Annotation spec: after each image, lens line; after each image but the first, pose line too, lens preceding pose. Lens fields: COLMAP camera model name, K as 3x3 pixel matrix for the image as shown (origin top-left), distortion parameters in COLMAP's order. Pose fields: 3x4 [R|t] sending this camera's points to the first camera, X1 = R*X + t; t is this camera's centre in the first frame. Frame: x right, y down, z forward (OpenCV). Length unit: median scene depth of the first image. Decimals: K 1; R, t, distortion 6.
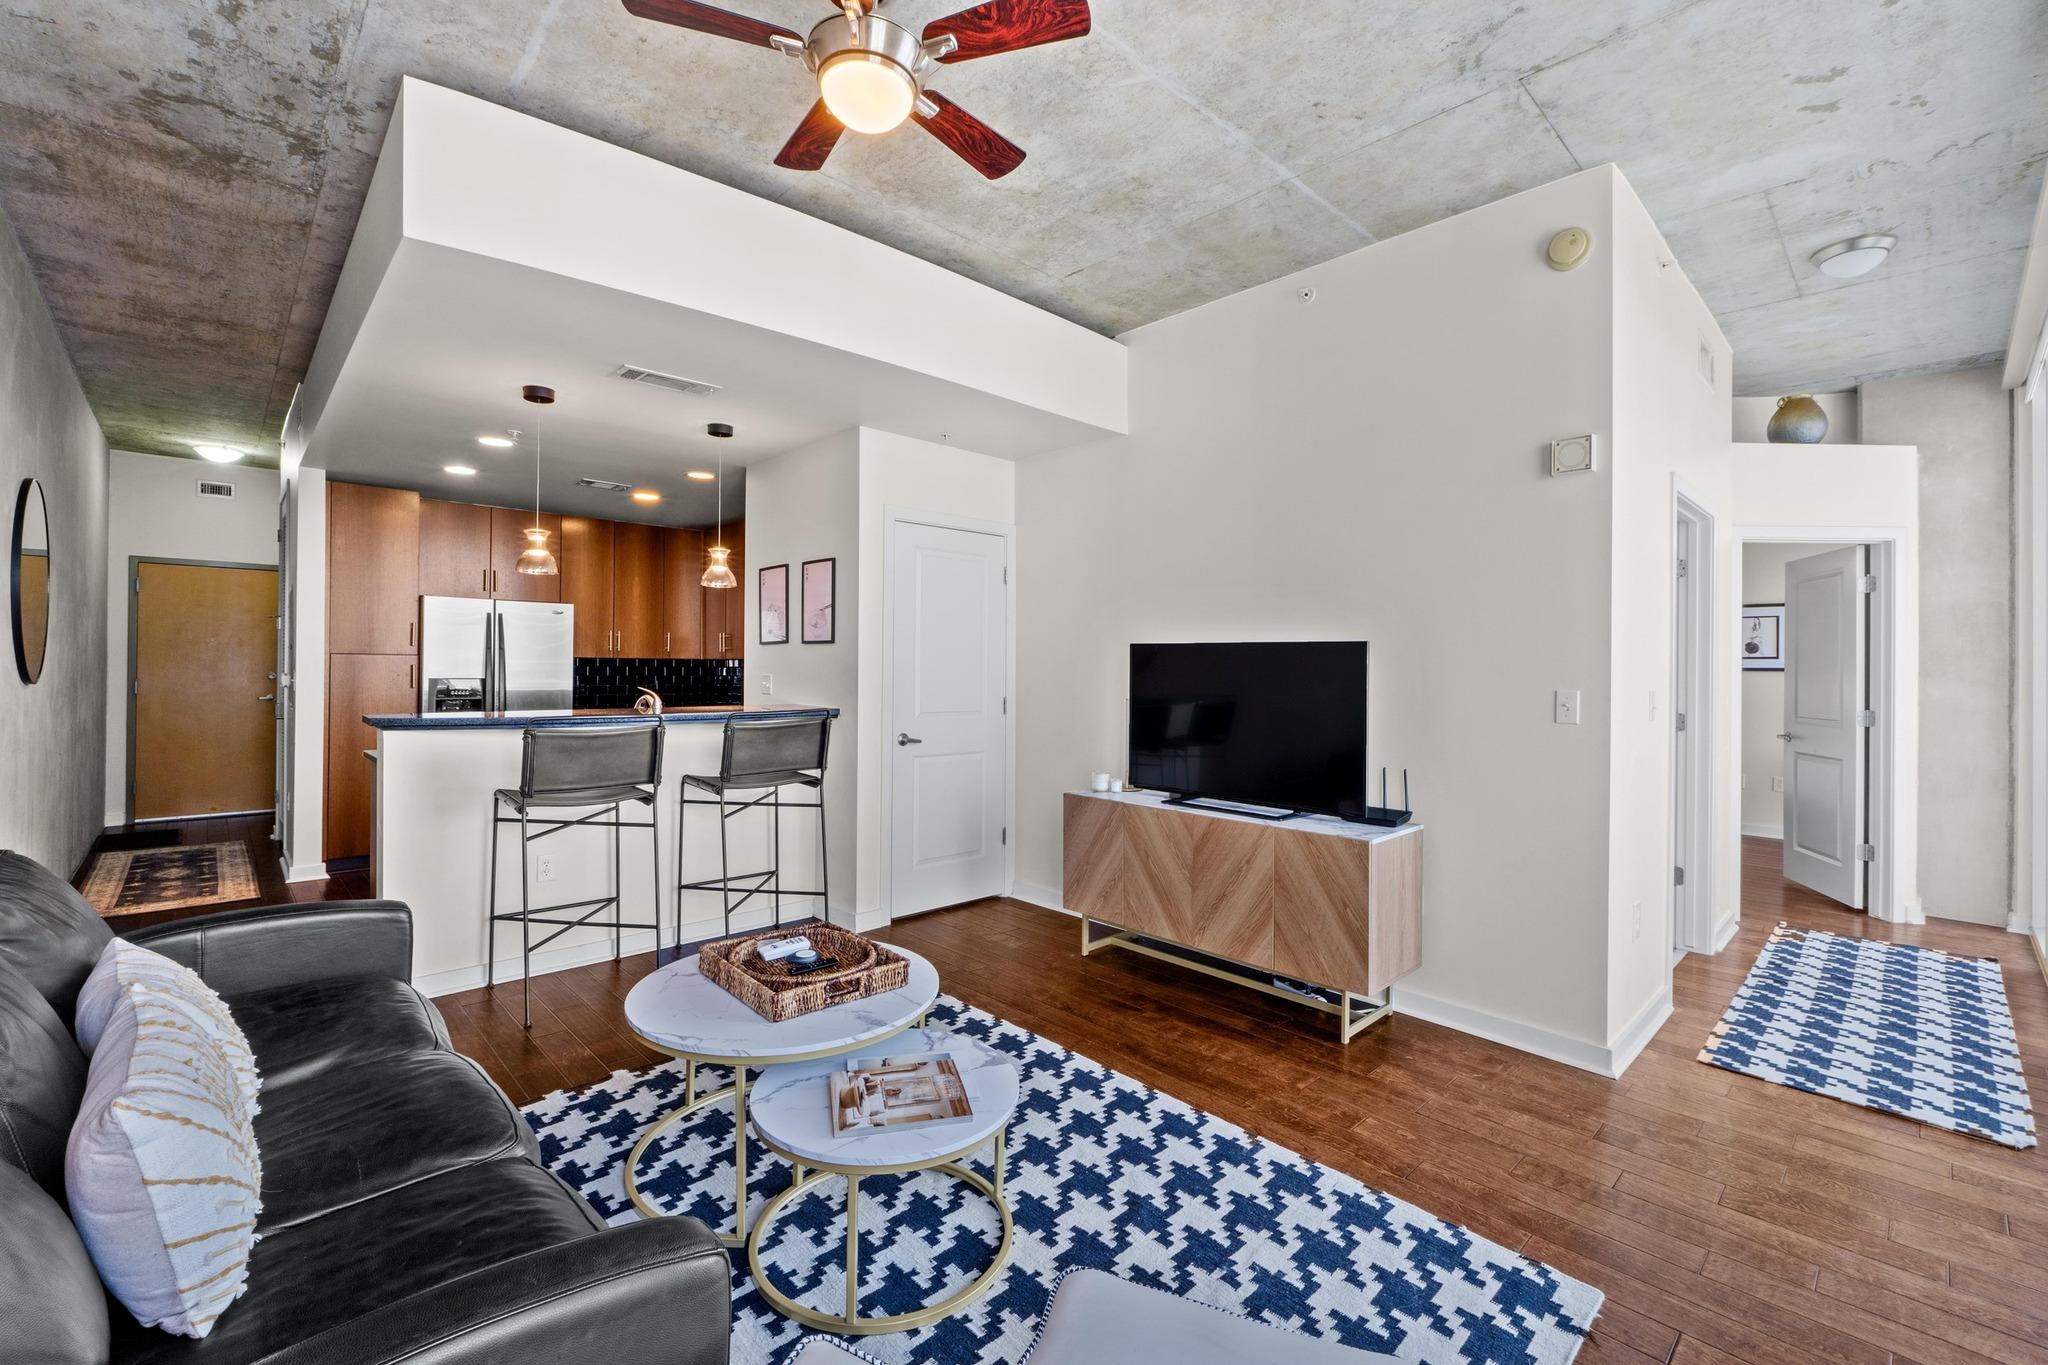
lens RADIAL K [[873.4, 0, 1016.1], [0, 873.4, 669.3], [0, 0, 1]] dist [-0.002470, 0.000039]
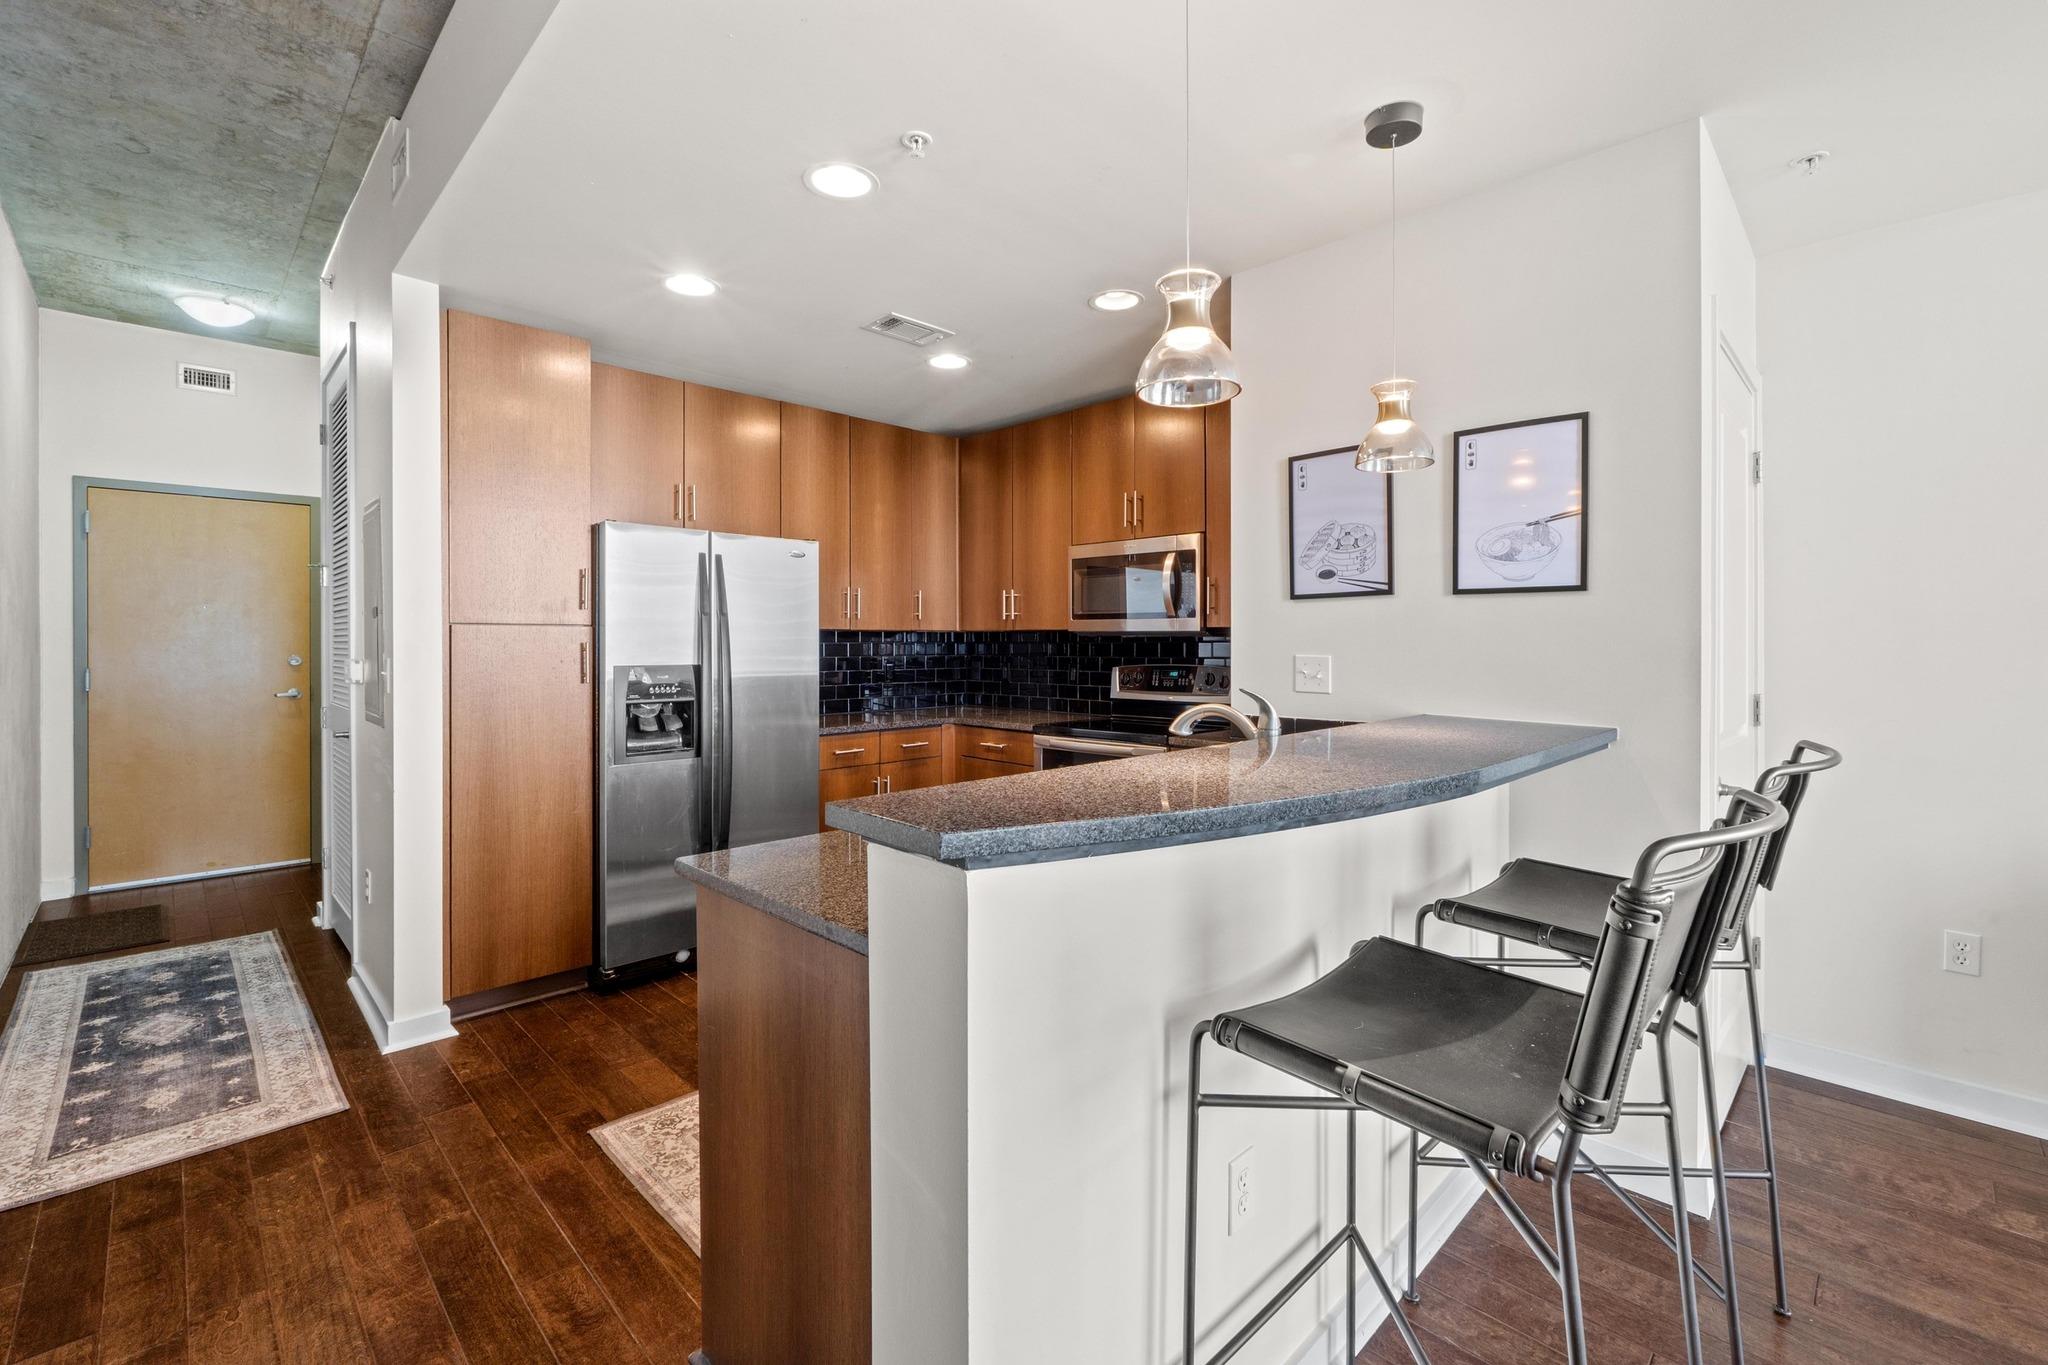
lens RADIAL K [[886.7, 0, 1020.8], [0, 886.7, 644.8], [0, 0, 1]] dist [-0.002048, 0.000092]
pose [[0.999716, -0.009728, 0.021744, -0.395895], [0.009552, 0.999921, 0.008141, -0.005482], [-0.021821, -0.007931, 0.999730, 0.392227]]
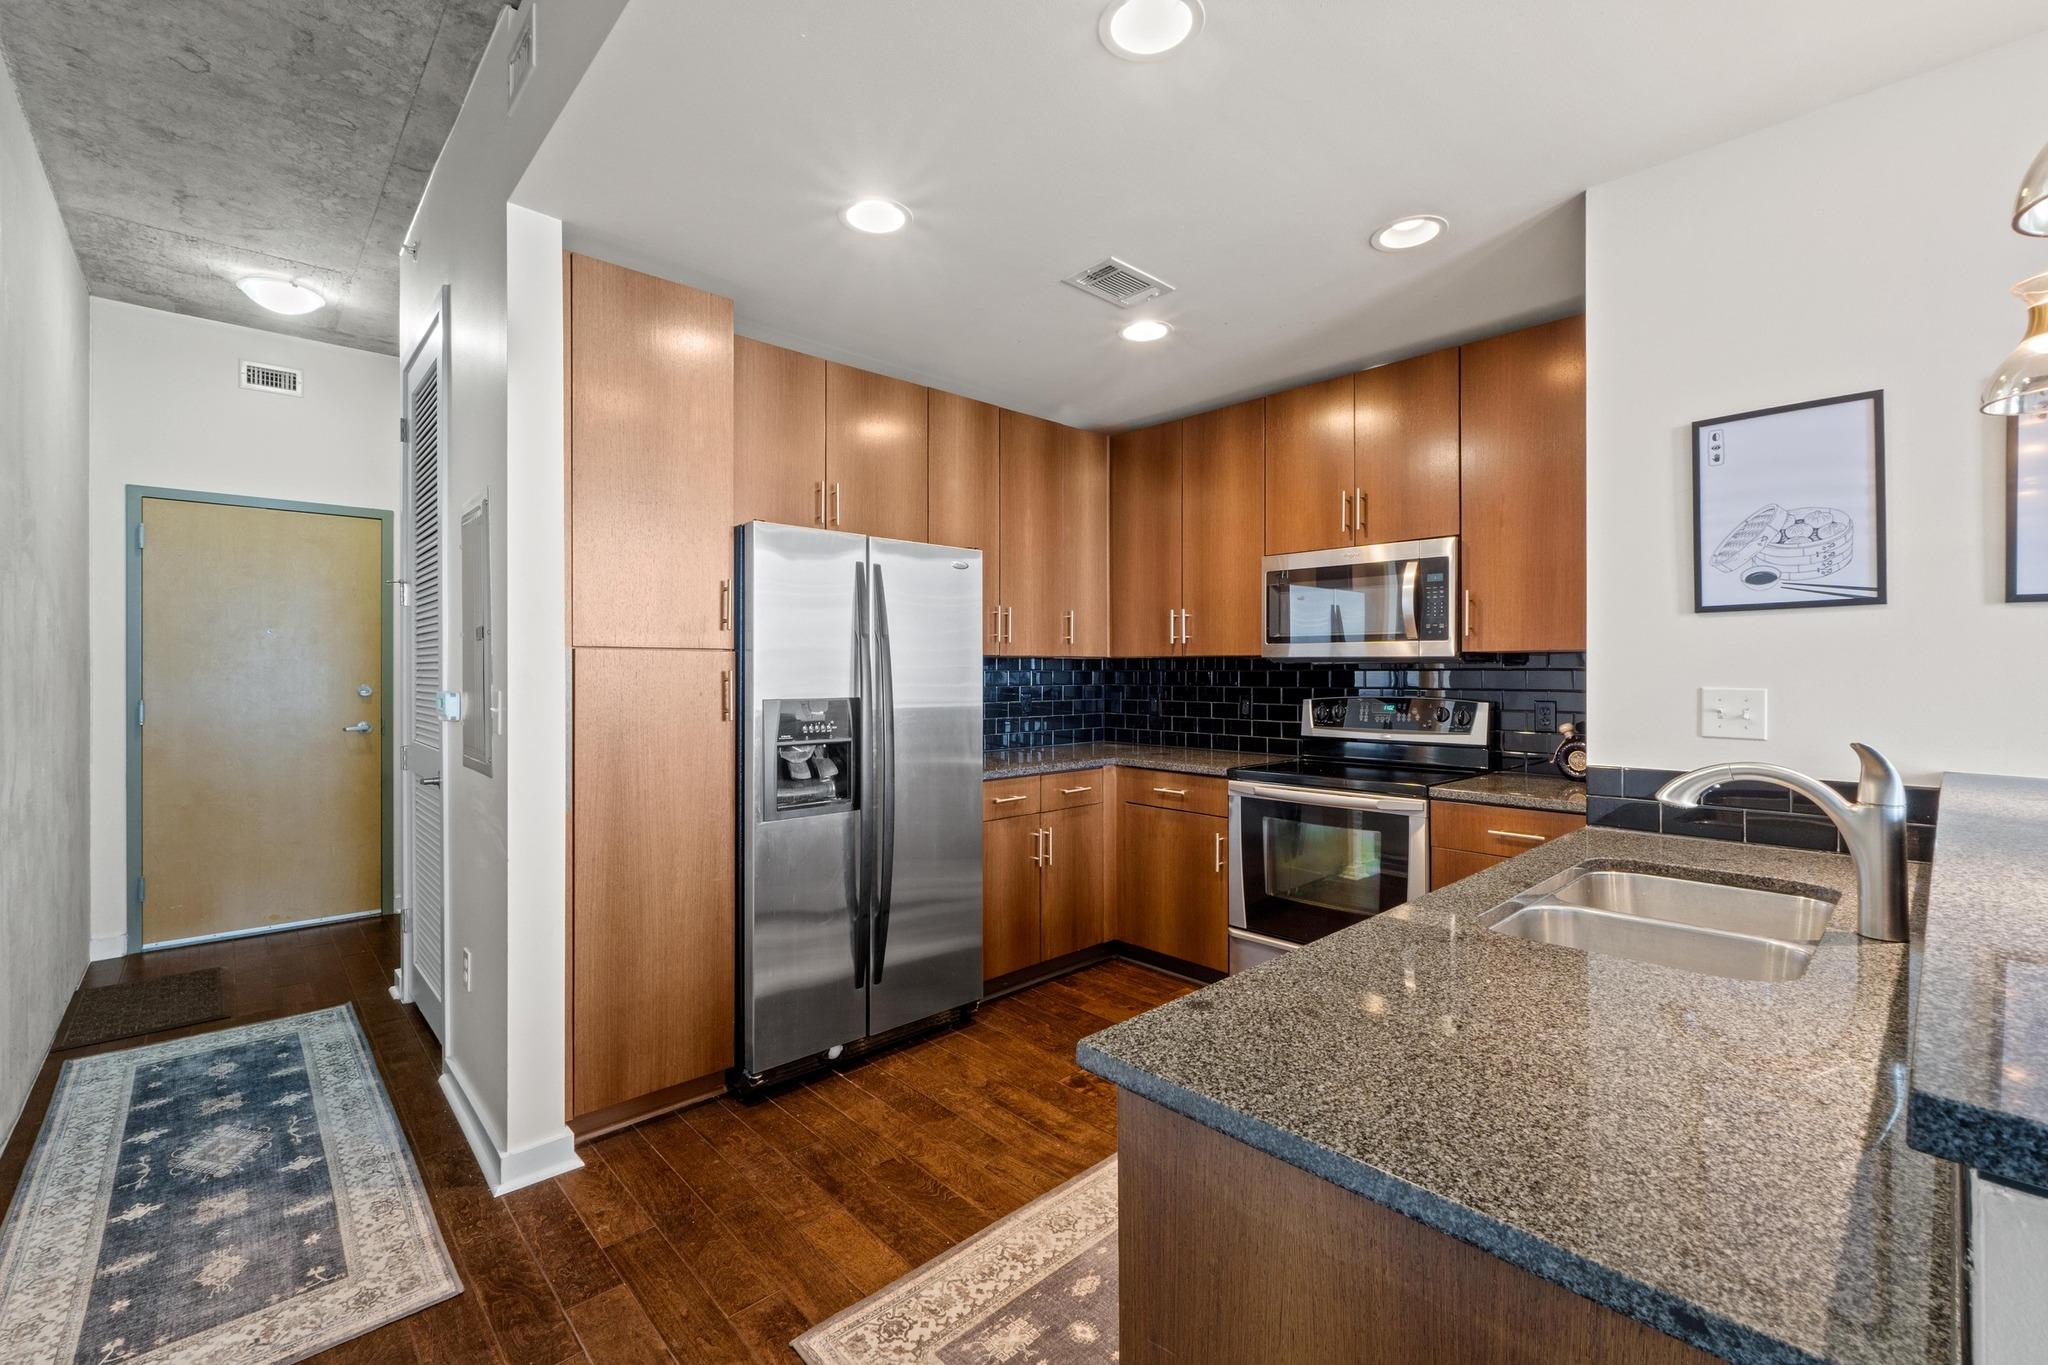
lens RADIAL K [[873.4, 0, 1016.1], [0, 873.4, 669.3], [0, 0, 1]] dist [-0.002470, 0.000039]
pose [[0.999901, -0.010196, -0.009661, -0.504043], [0.010238, 0.999938, 0.004300, -0.006158], [0.009617, -0.004398, 0.999944, 0.508333]]
